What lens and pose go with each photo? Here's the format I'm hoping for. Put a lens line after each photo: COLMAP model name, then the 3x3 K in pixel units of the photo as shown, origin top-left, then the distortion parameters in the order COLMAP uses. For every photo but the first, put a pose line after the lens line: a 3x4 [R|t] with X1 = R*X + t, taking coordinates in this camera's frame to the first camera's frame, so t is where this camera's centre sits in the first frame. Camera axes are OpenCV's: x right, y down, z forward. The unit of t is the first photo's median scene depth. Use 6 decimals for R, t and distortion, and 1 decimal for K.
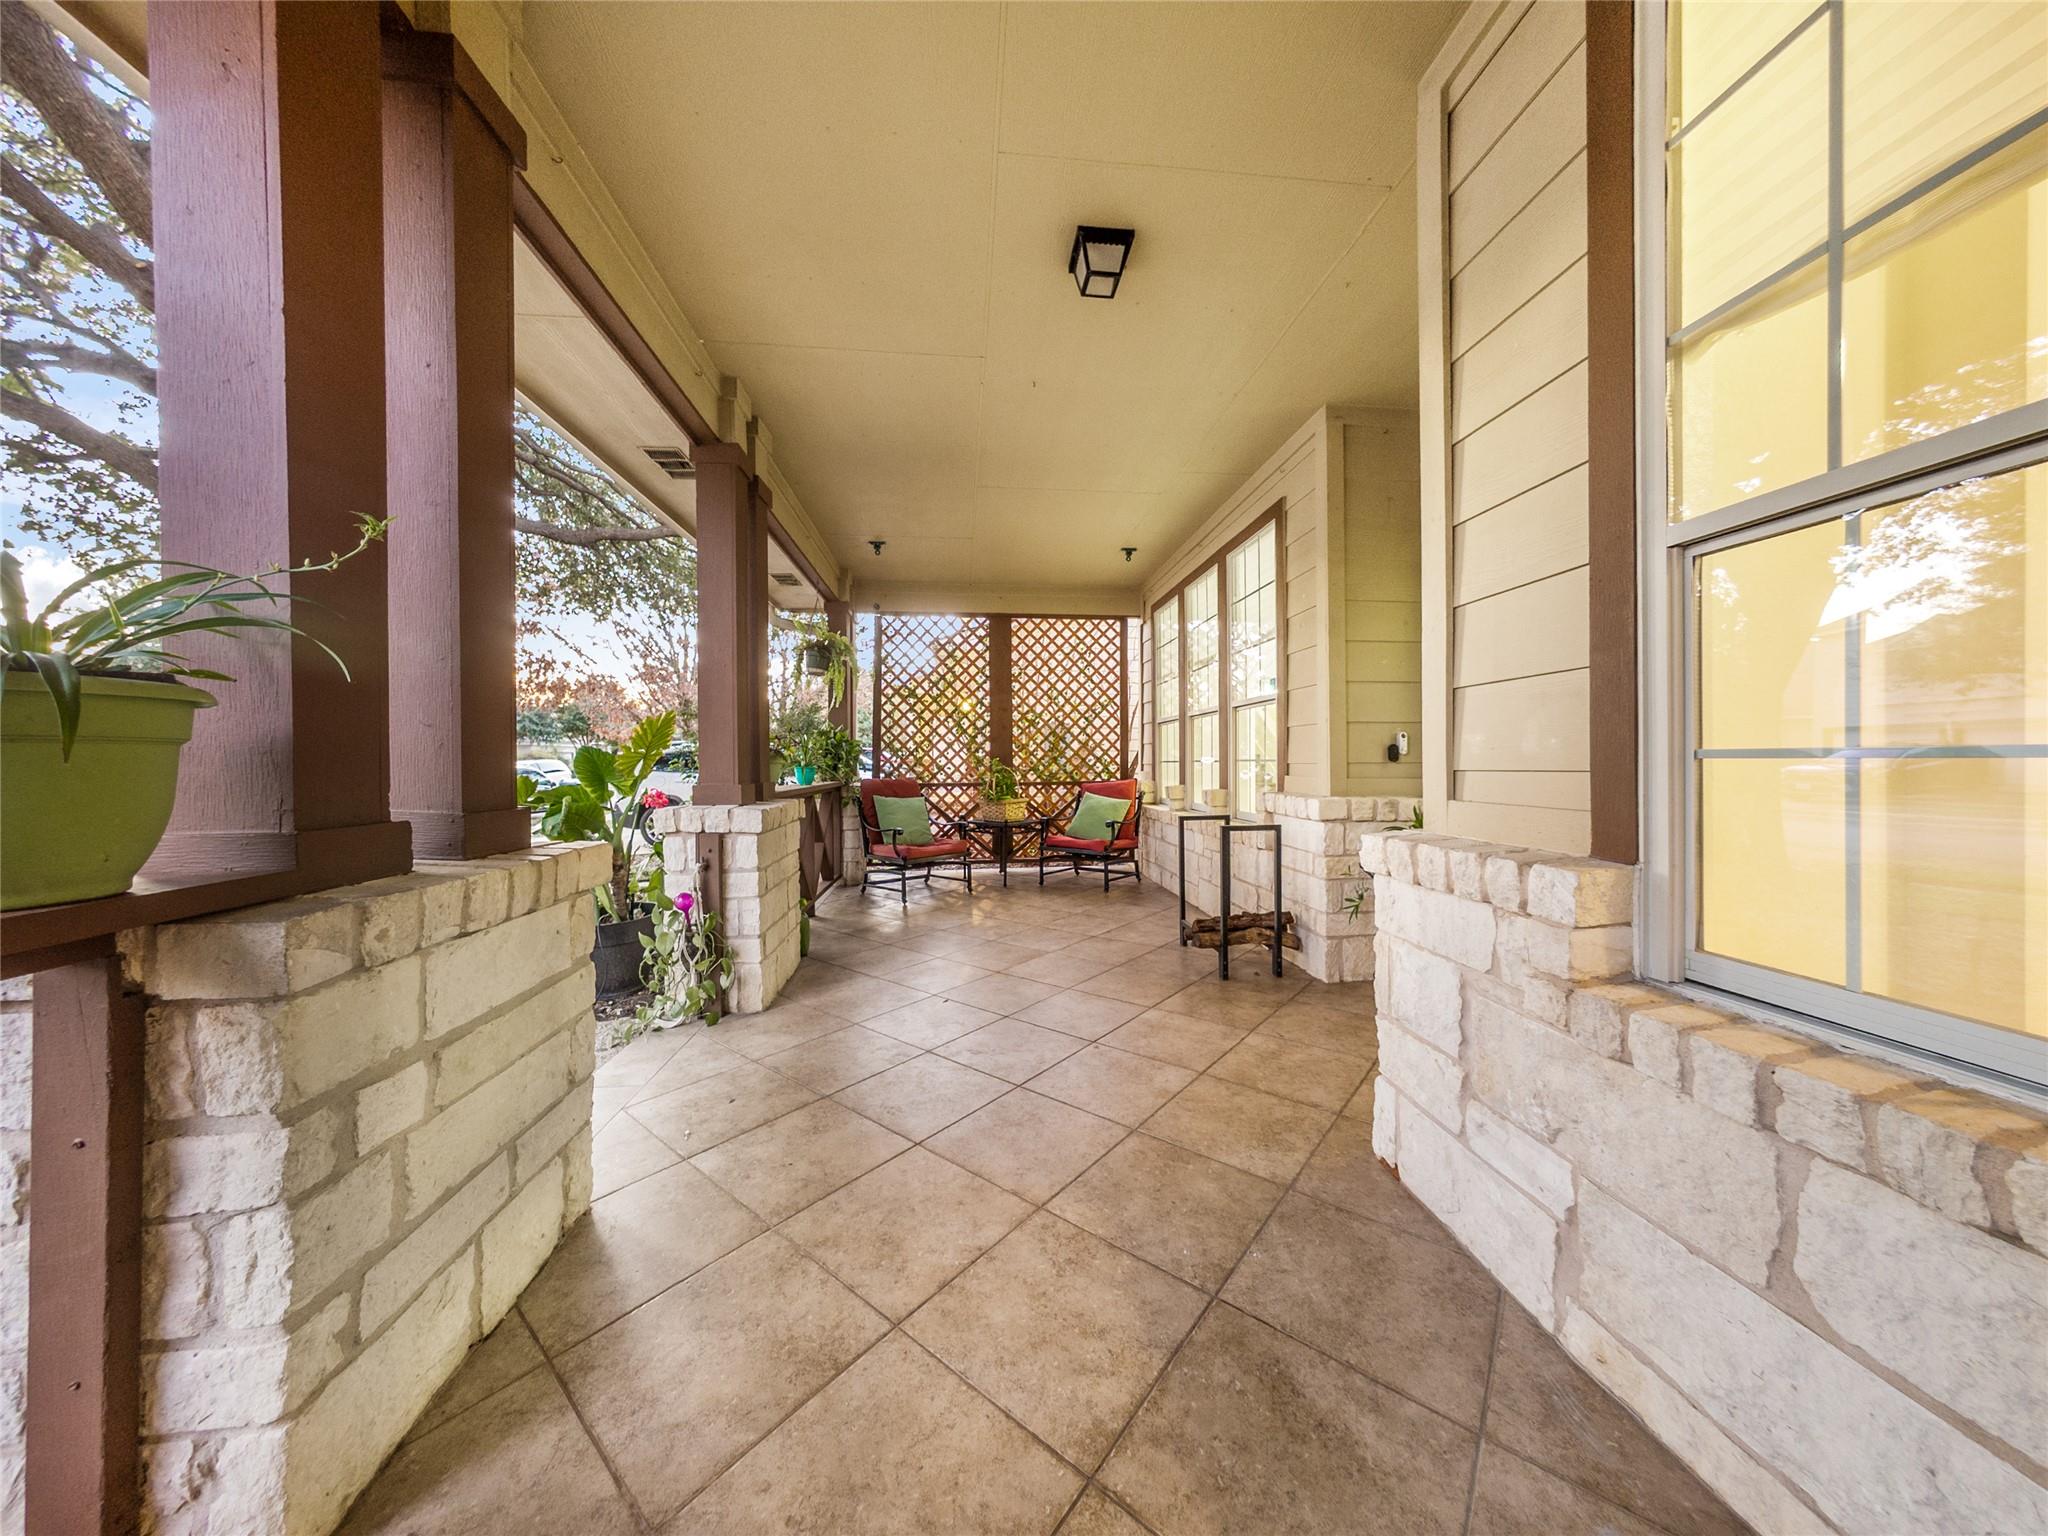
lens RADIAL K [[680.3, 0, 1034.0], [0, 680.3, 764.4], [0, 0, 1]] dist [-0.004188, 0.000048]
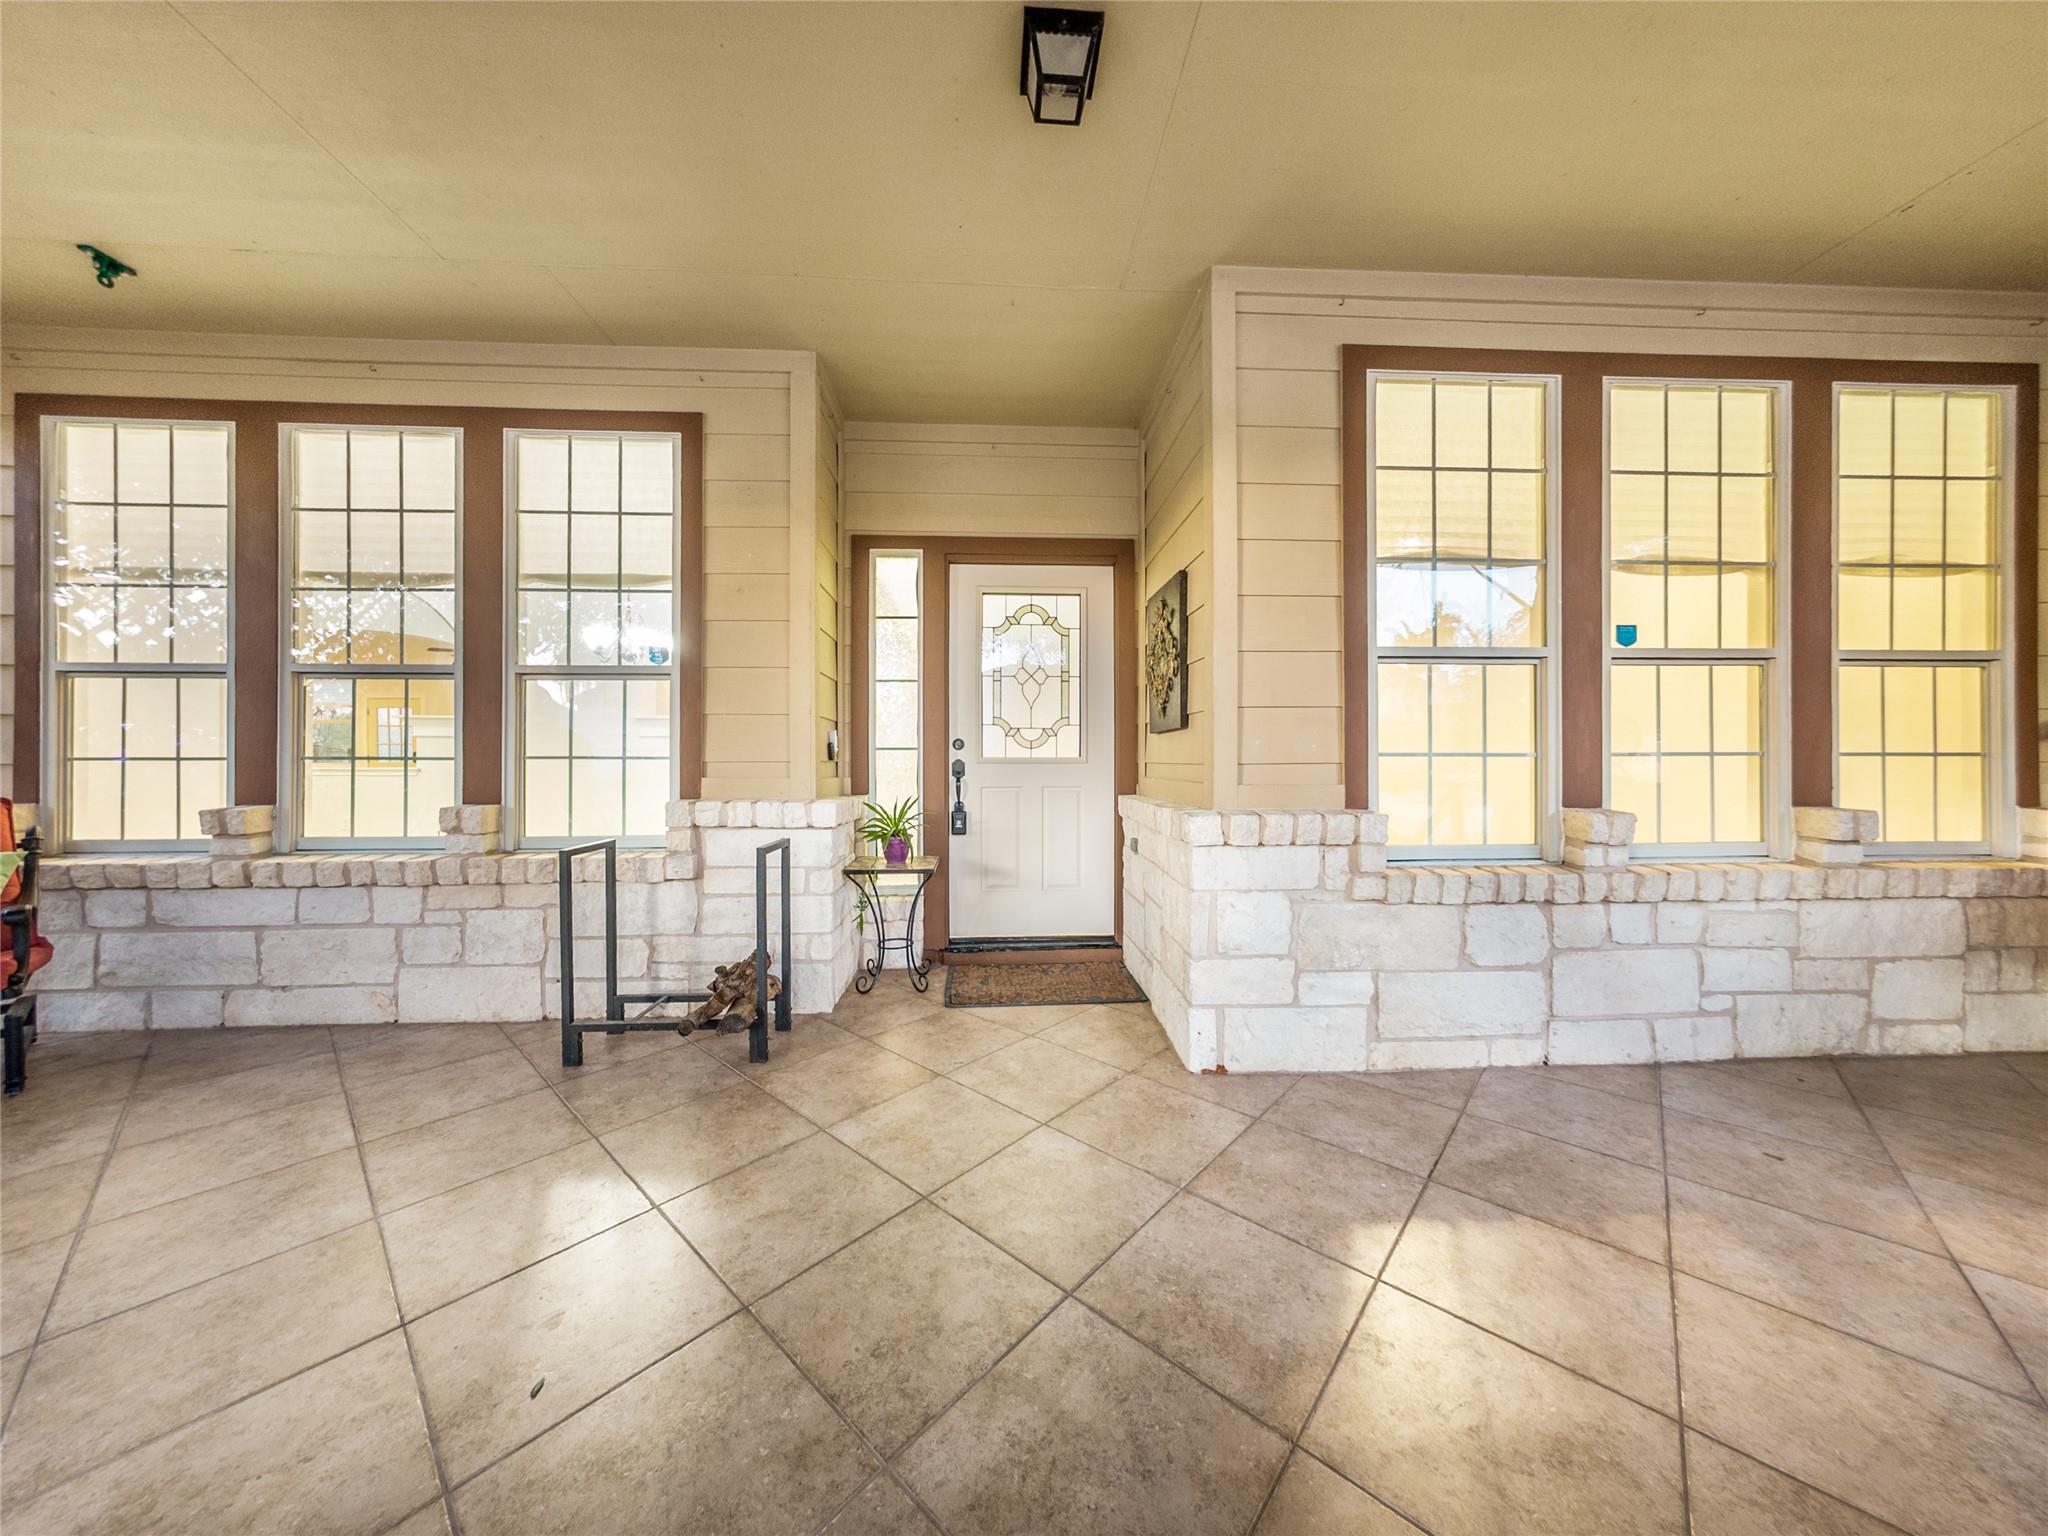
lens RADIAL K [[693.2, 0, 1007.5], [0, 693.2, 760.4], [0, 0, 1]] dist [0.000009, 0.000118]
pose [[0.055350, 0.016247, 0.998335, -0.908680], [0.003281, 0.999859, -0.016454, 0.024988], [-0.998462, 0.004187, 0.055289, 1.449241]]
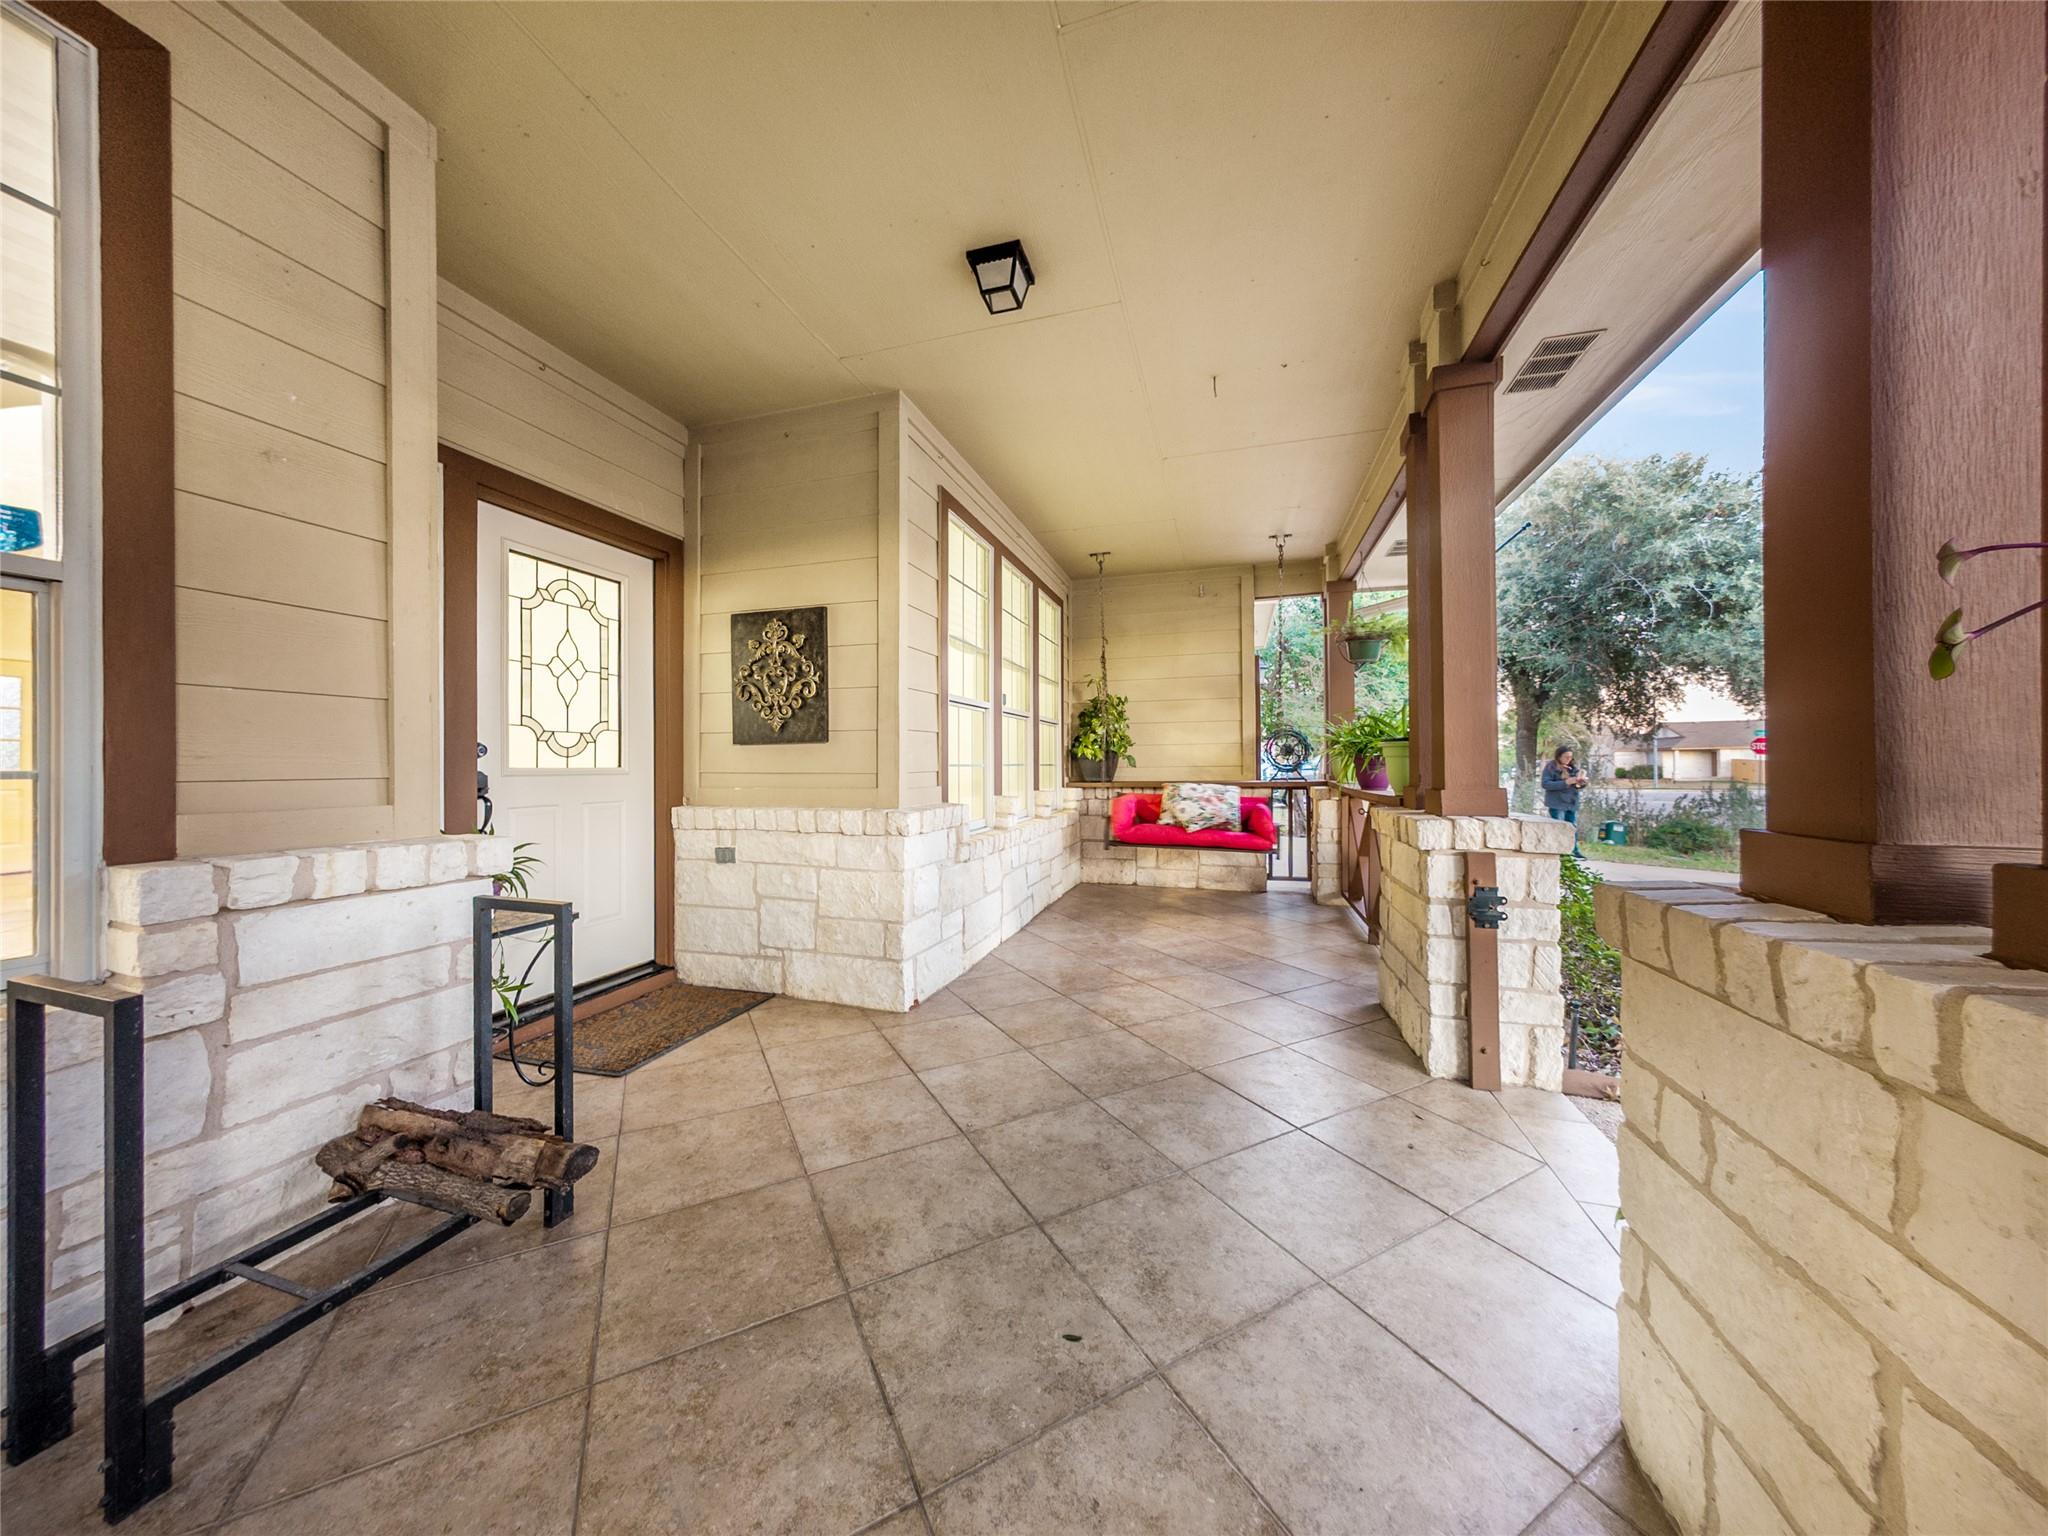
lens RADIAL K [[701.9, 0, 1024.0], [0, 701.9, 768.0], [0, 0, 1]] dist [-0.000850, 0.000059]
pose [[-0.920863, 0.016276, 0.389547, -0.472334], [0.018984, 0.999815, 0.003103, -0.006132], [-0.389425, 0.010253, -0.921001, 2.780706]]
